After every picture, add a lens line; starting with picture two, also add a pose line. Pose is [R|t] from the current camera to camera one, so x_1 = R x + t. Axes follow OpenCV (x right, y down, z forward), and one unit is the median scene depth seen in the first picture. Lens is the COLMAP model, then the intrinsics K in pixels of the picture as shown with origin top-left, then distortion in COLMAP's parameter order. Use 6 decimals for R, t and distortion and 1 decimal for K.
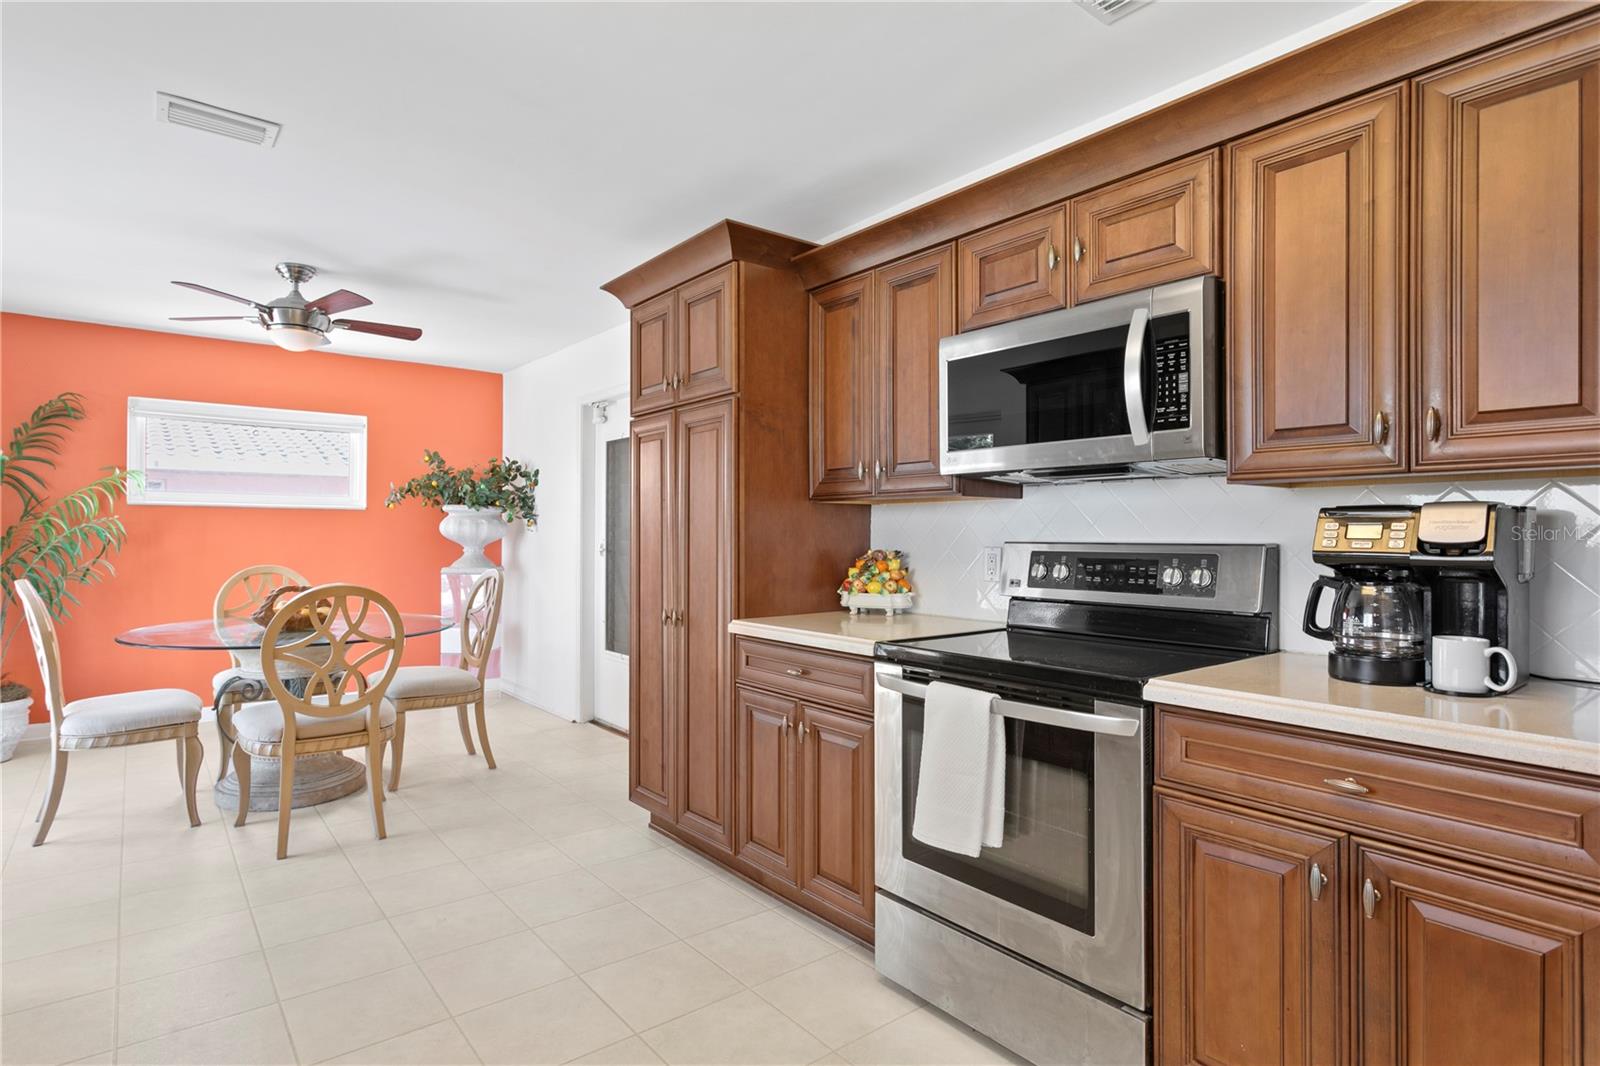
lens RADIAL K [[812.3, 0, 772.4], [0, 812.3, 529.9], [0, 0, 1]] dist [-0.015058, 0.002920]
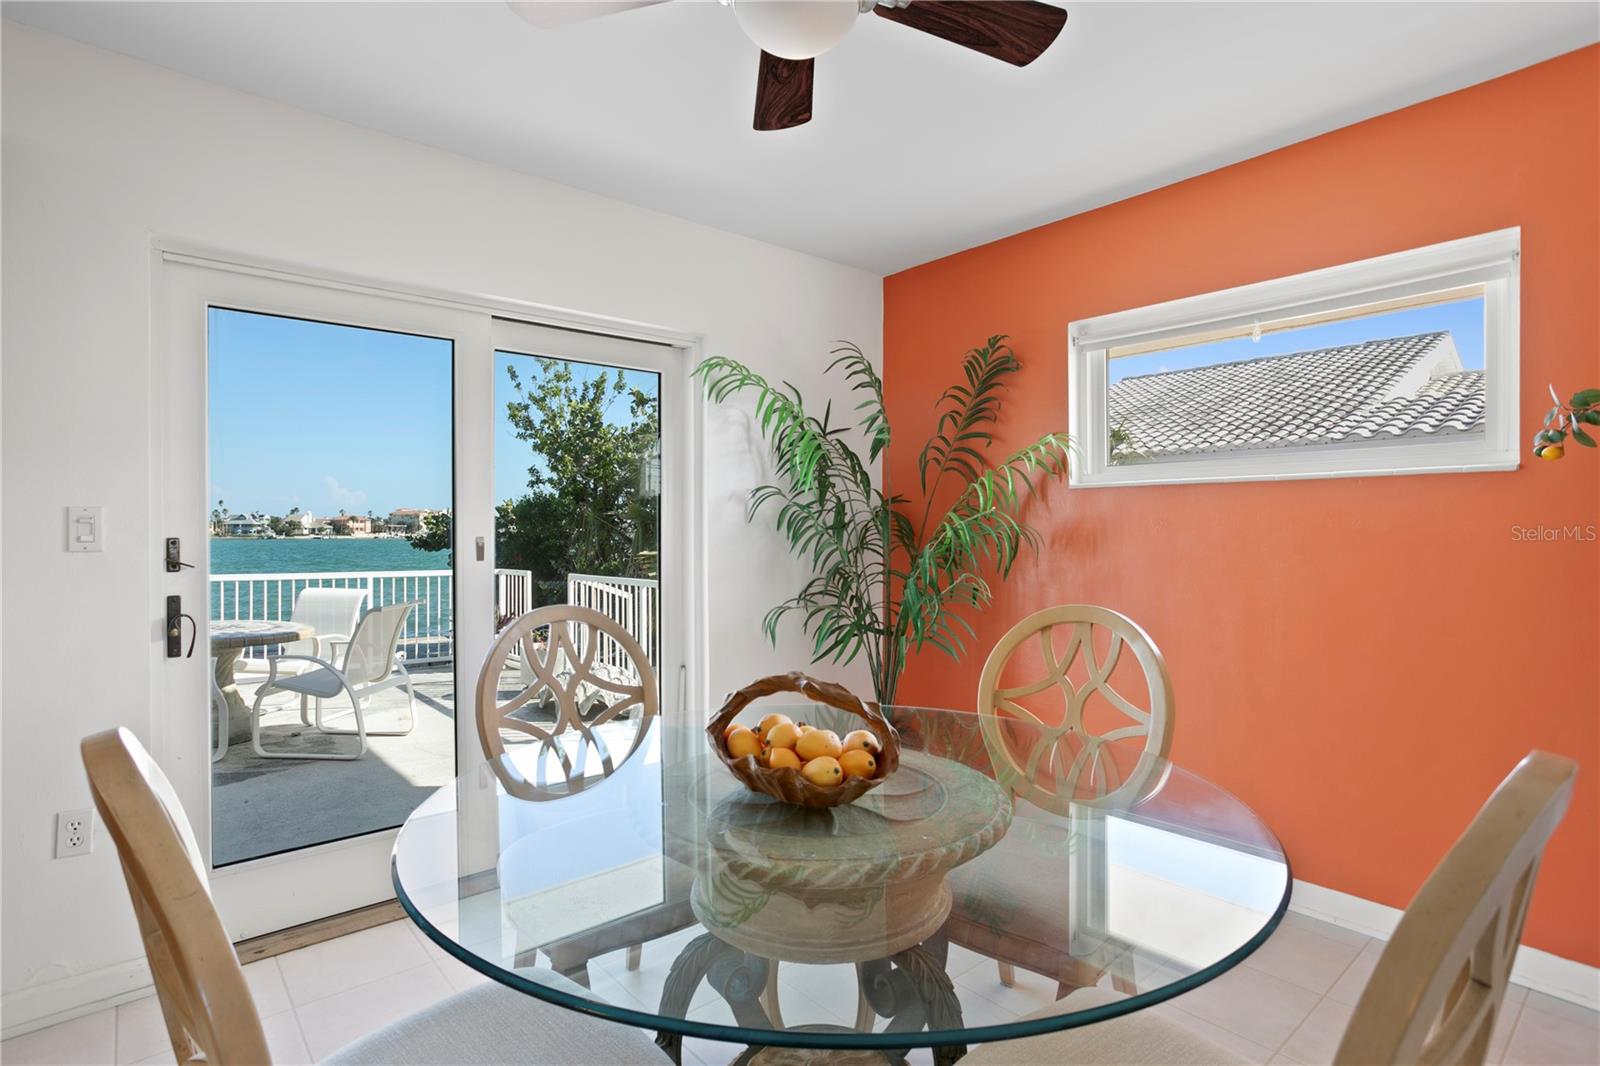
lens RADIAL K [[812.3, 0, 774.6], [0, 812.3, 521.8], [0, 0, 1]] dist [-0.015058, 0.002920]
pose [[0.048629, -0.017388, -0.998666, -0.197766], [0.005803, 0.999837, -0.017126, 0.005135], [0.998800, -0.004963, 0.048722, 0.876587]]
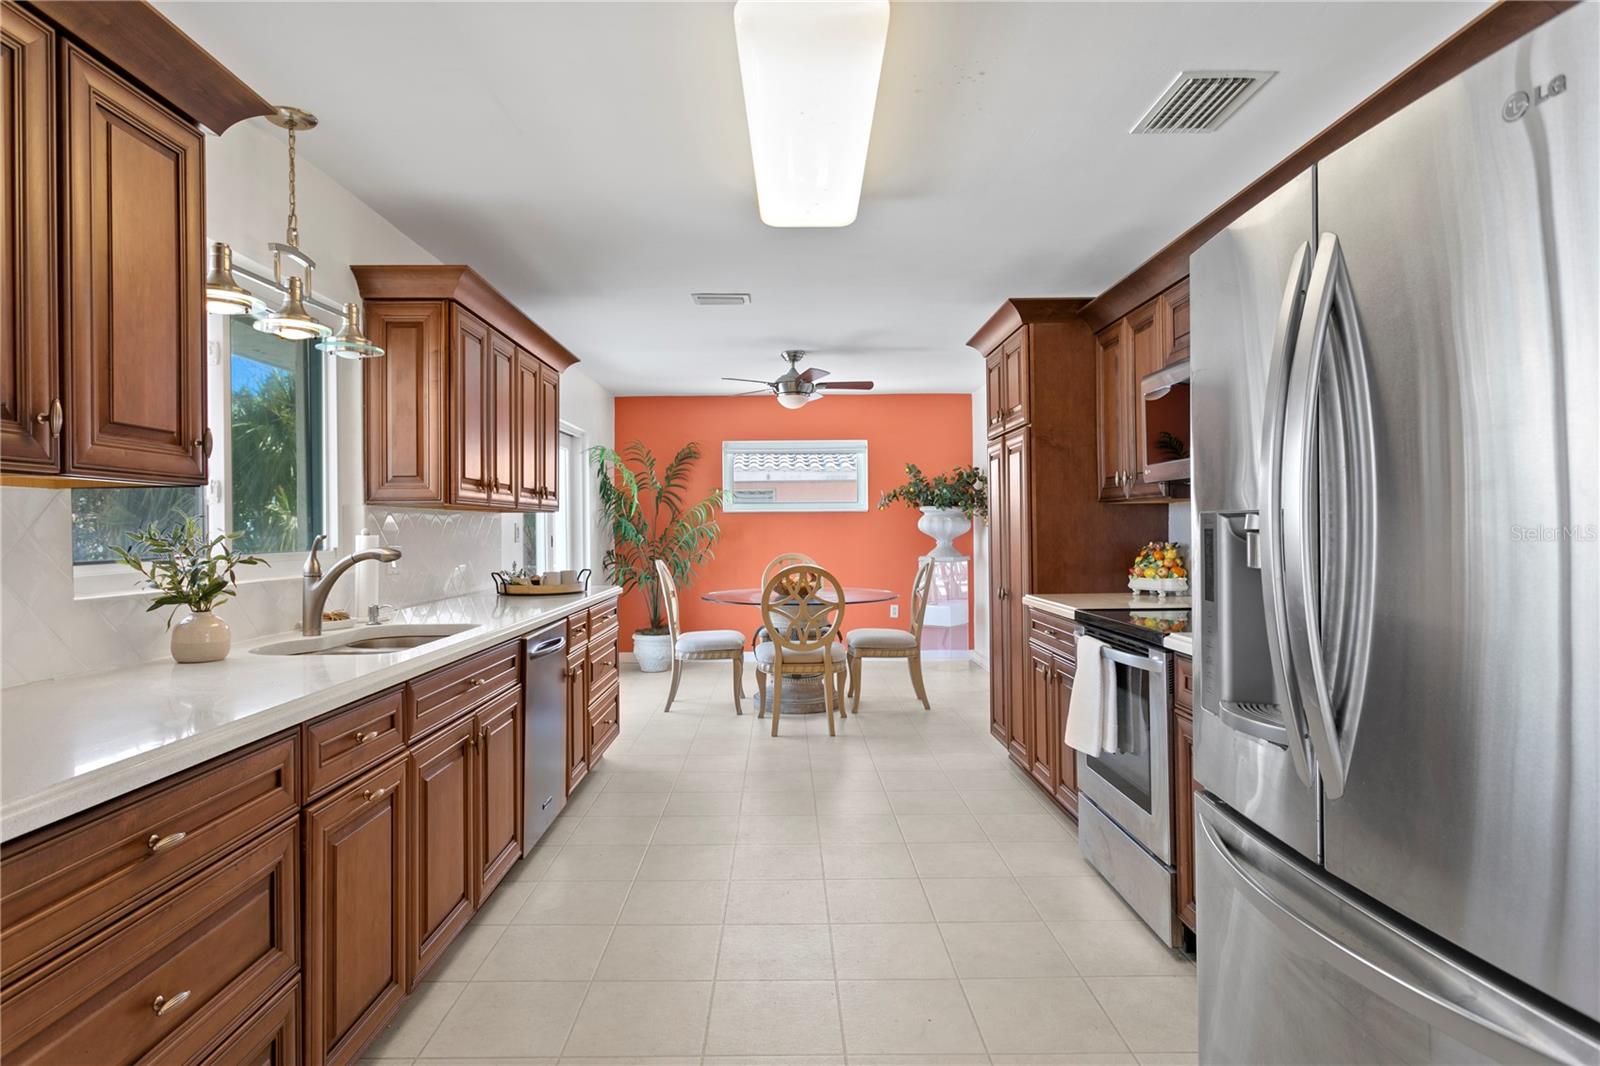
lens RADIAL K [[849.6, 0, 799.7], [0, 849.6, 527.9], [0, 0, 1]] dist [-0.002065, 0.001325]
pose [[0.798781, -0.012173, -0.601499, 0.323767], [0.017368, 0.999845, 0.002829, -0.006024], [0.601372, -0.012707, 0.798868, -0.222370]]
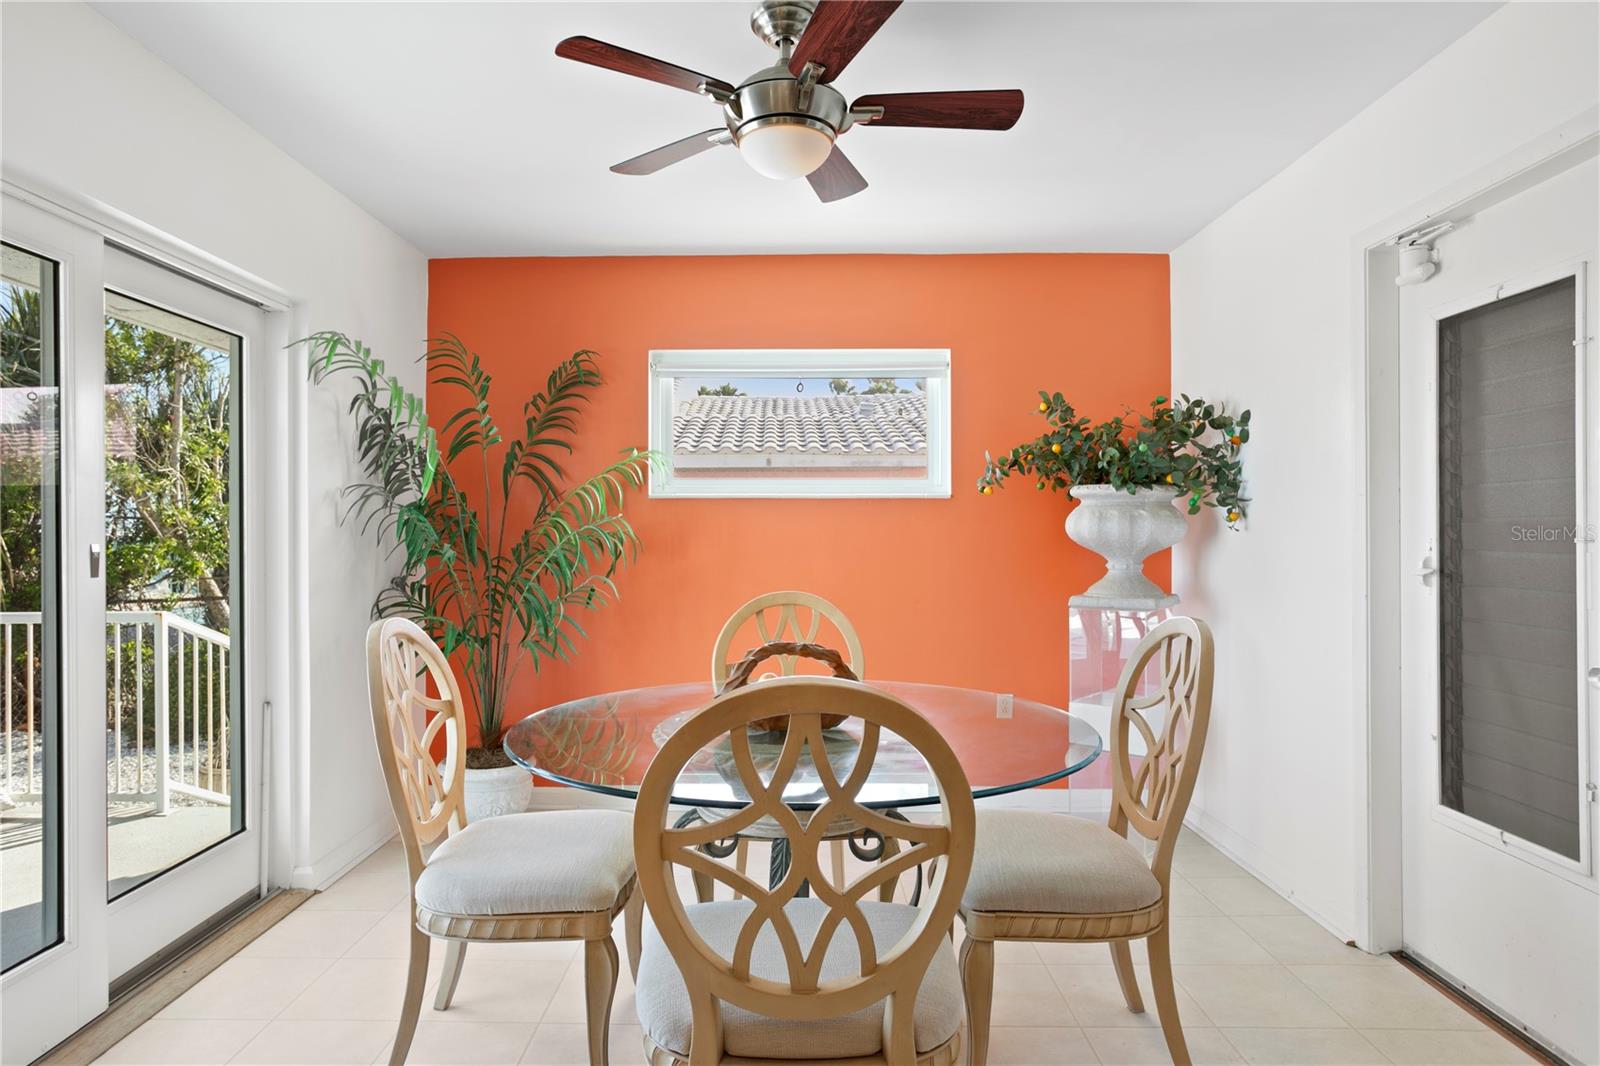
lens RADIAL K [[949.2, 0, 797.9], [0, 949.2, 536.2], [0, 0, 1]] dist [-0.005252, 0.005122]
pose [[0.787690, -0.005694, -0.616046, -0.201500], [0.009469, 0.999951, 0.002865, 0.001338], [0.615999, -0.008090, 0.787705, 0.488213]]
